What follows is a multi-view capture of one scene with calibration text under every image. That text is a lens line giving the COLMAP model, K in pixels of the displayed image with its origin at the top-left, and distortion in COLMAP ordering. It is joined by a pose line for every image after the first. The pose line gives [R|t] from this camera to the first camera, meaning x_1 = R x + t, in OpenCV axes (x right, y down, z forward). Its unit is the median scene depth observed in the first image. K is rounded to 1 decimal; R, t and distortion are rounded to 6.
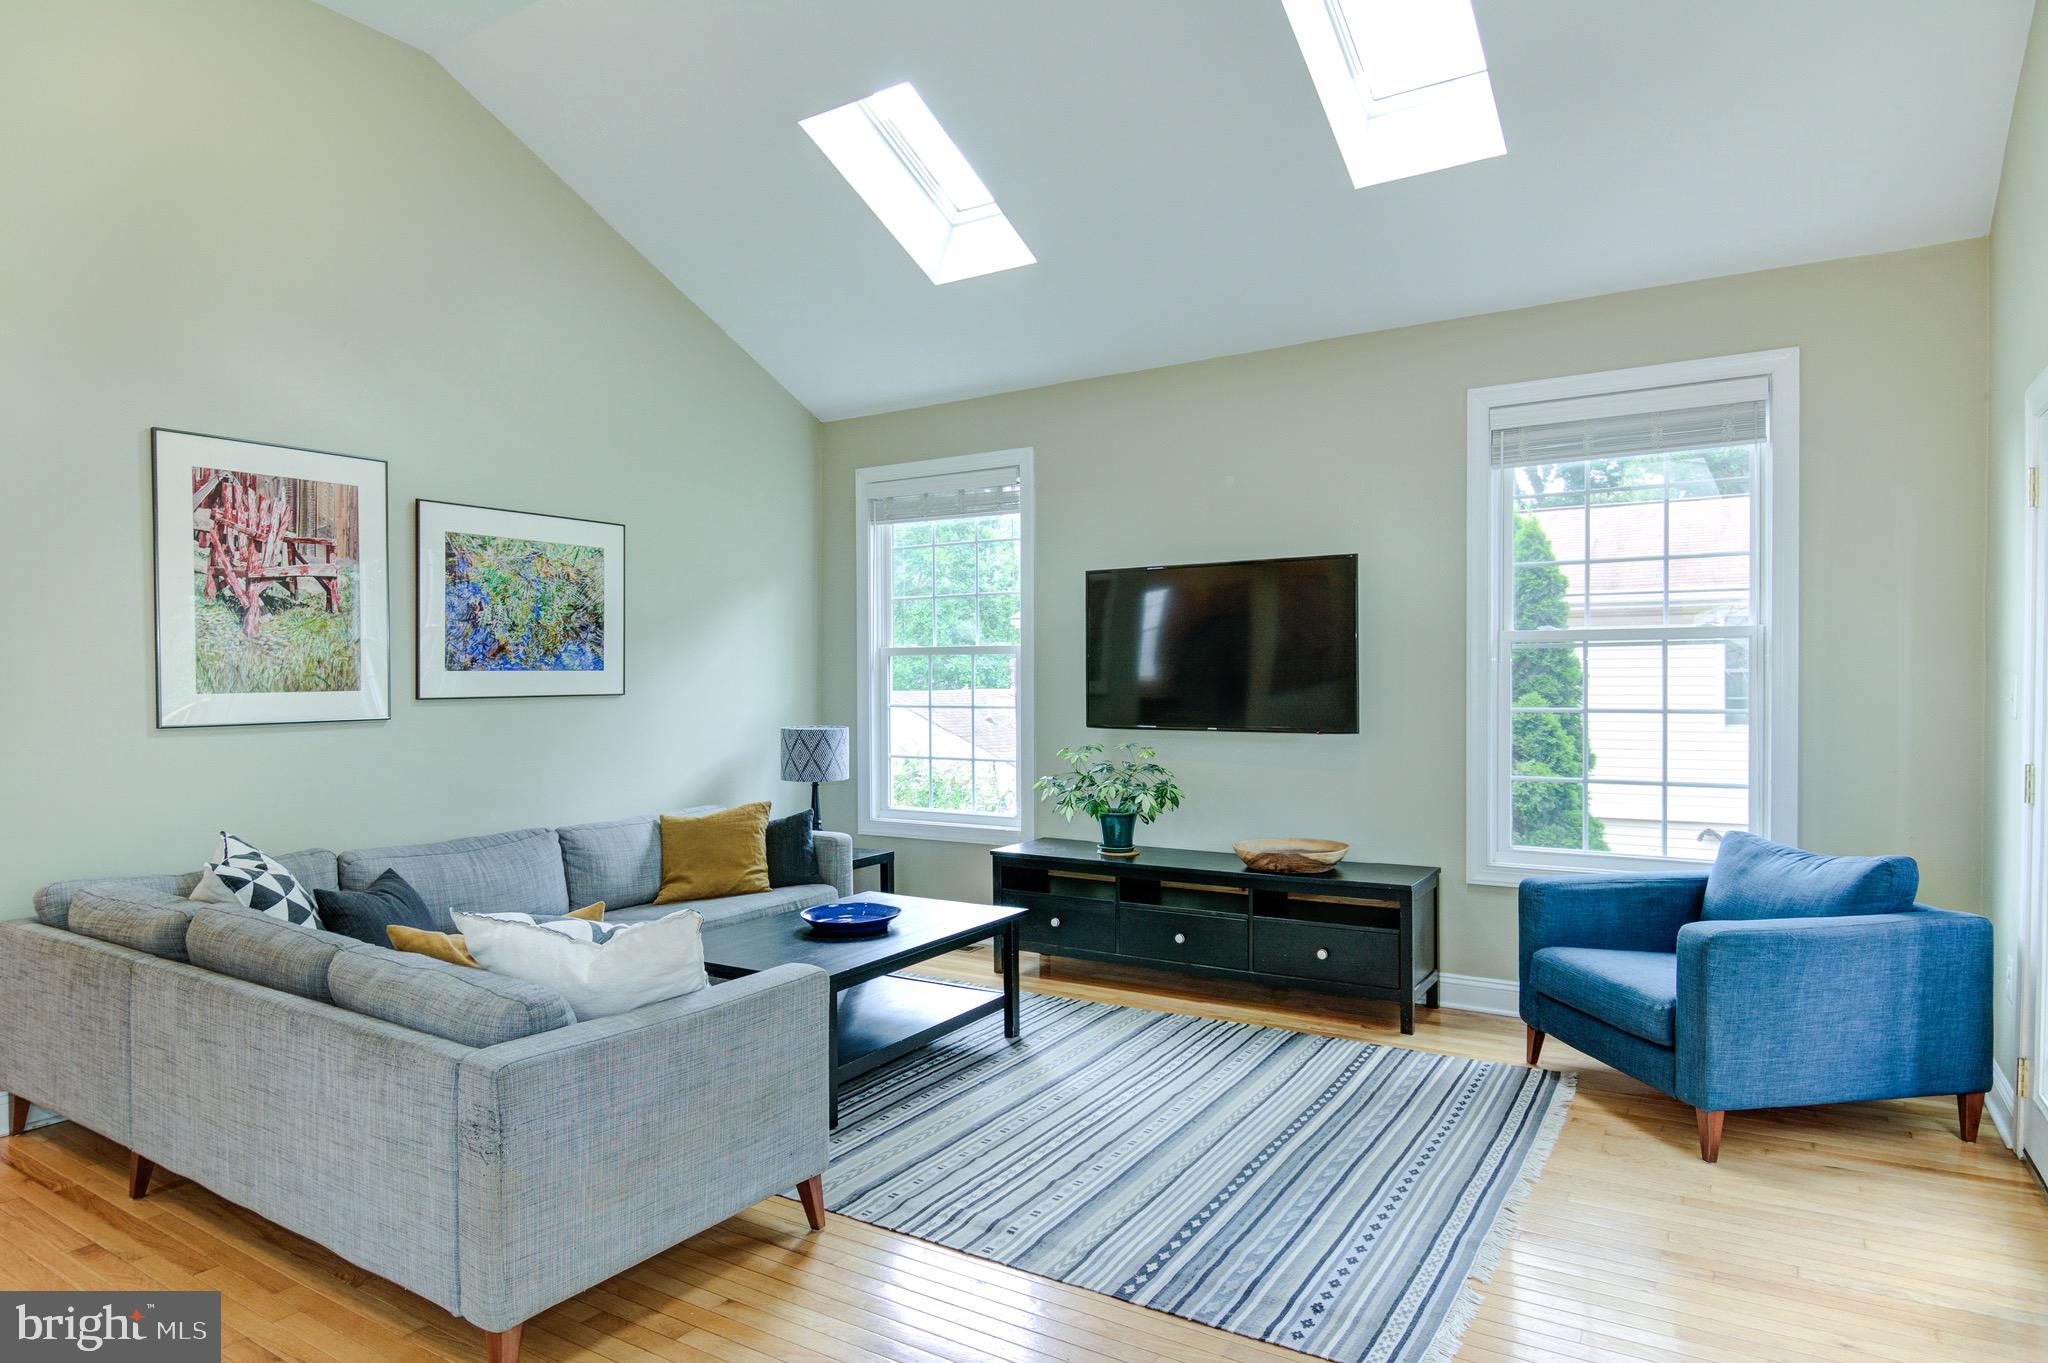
lens RADIAL K [[1181.4, 0, 1020.7], [0, 1181.4, 740.4], [0, 0, 1]] dist [0.000398, -0.018253]
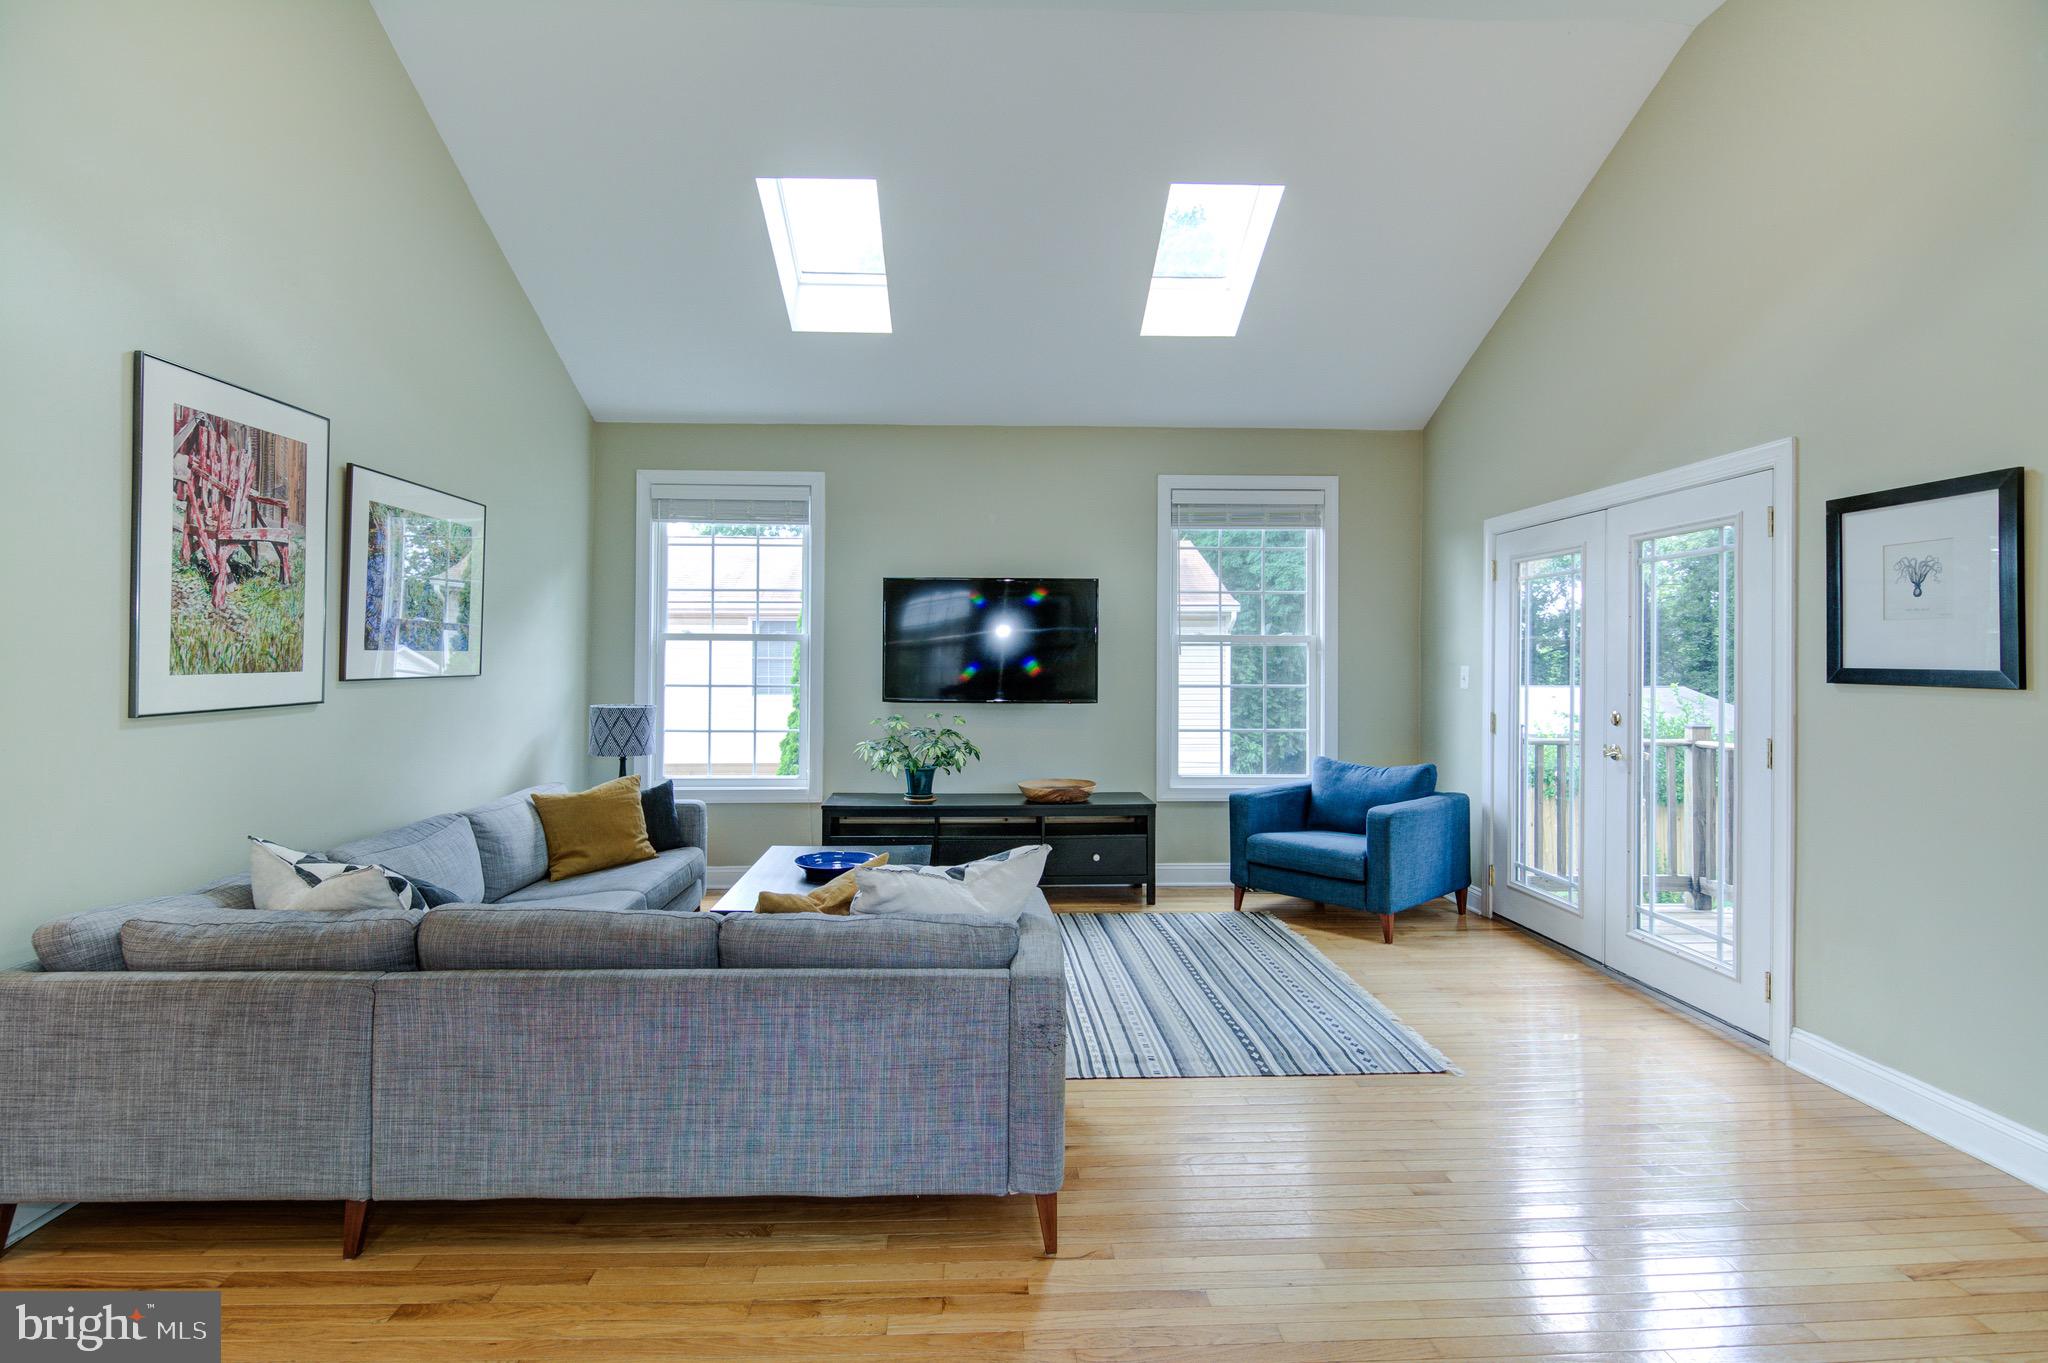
lens RADIAL K [[992.1, 0, 1001.7], [0, 992.1, 691.8], [0, 0, 1]] dist [0.011584, -0.018865]
pose [[0.821631, -0.008388, 0.569958, -0.584276], [0.019753, 0.999710, -0.013762, -0.006248], [-0.569677, 0.022565, 0.821559, 0.084597]]
